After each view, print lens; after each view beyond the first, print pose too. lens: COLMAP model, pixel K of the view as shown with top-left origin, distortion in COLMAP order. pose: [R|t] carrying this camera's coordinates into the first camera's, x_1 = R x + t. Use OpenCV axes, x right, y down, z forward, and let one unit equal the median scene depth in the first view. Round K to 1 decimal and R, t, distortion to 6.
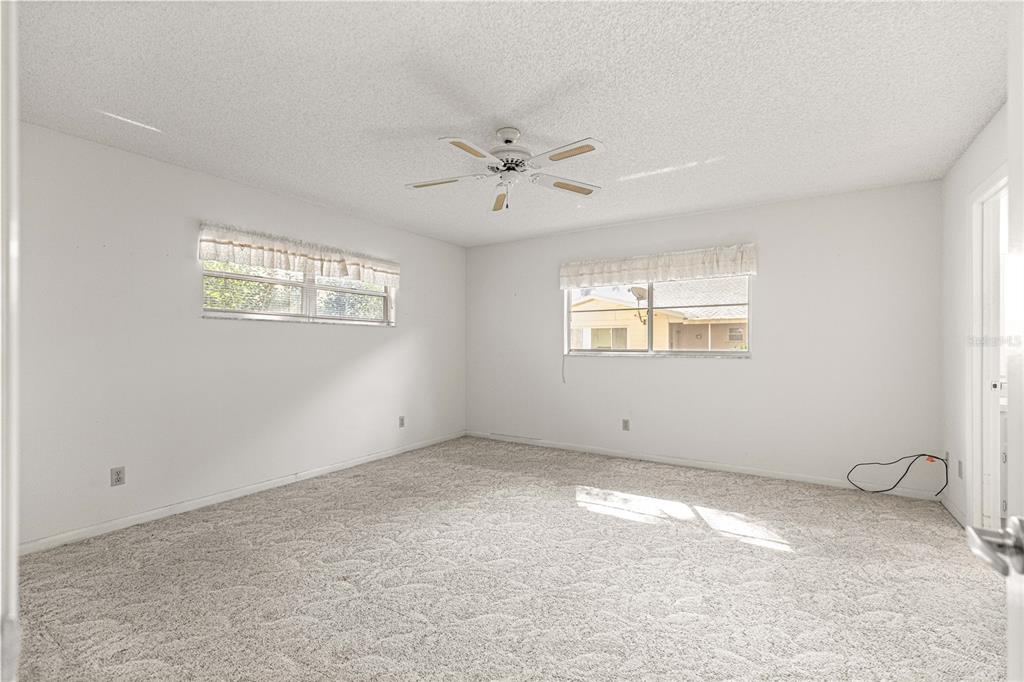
lens RADIAL K [[459.6, 0, 504.4], [0, 459.6, 345.1], [0, 0, 1]] dist [0.011047, -0.000094]
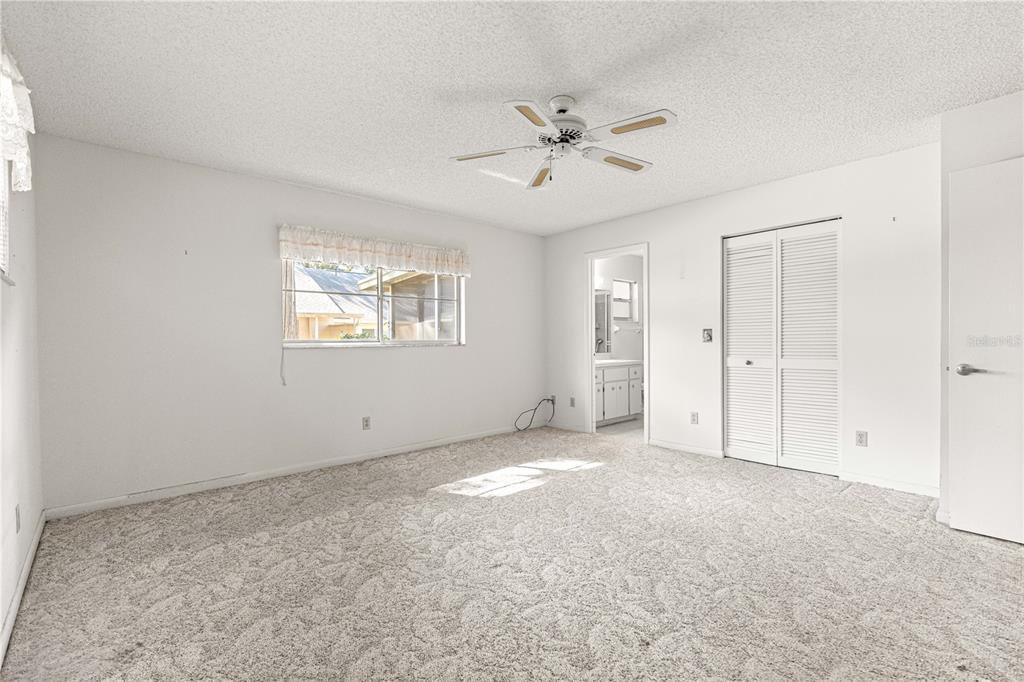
lens RADIAL K [[462.5, 0, 512.6], [0, 462.5, 343.4], [0, 0, 1]] dist [0.009852, 0.000179]
pose [[0.261448, -0.011882, 0.965144, -0.702136], [0.010661, 0.999899, 0.009421, 0.015925], [-0.965159, 0.007827, 0.261548, 0.642686]]
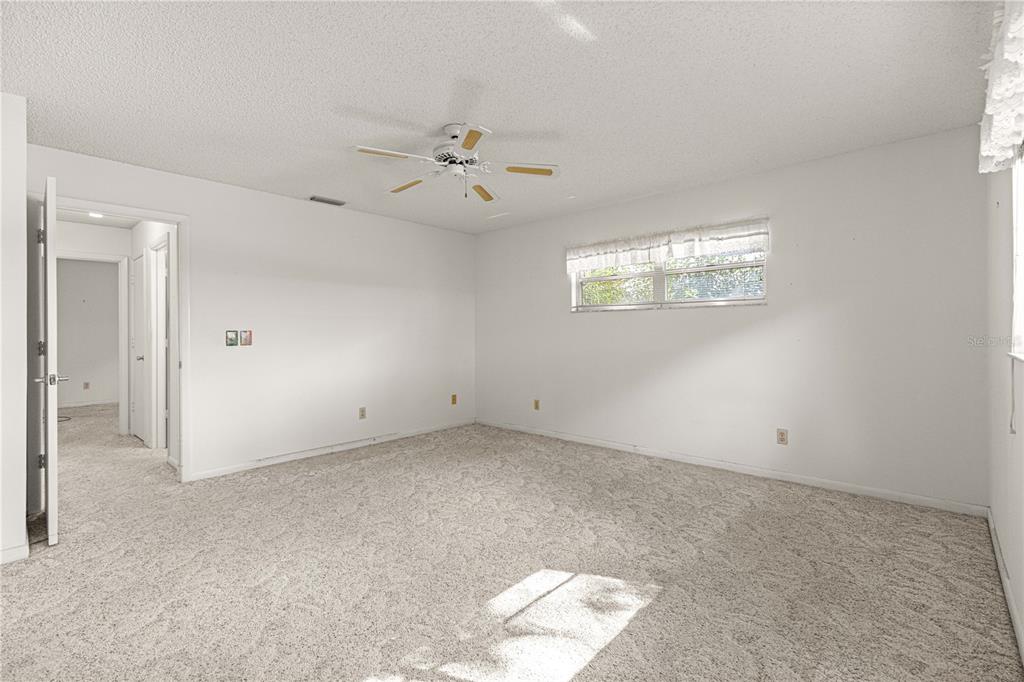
lens RADIAL K [[465.2, 0, 511.5], [0, 465.2, 329.7], [0, 0, 1]] dist [0.001608, 0.000070]
pose [[-0.166191, -0.005230, -0.986080, 0.772129], [0.006553, 0.999958, -0.006408, 0.003715], [0.986072, -0.007526, -0.166150, 0.977041]]
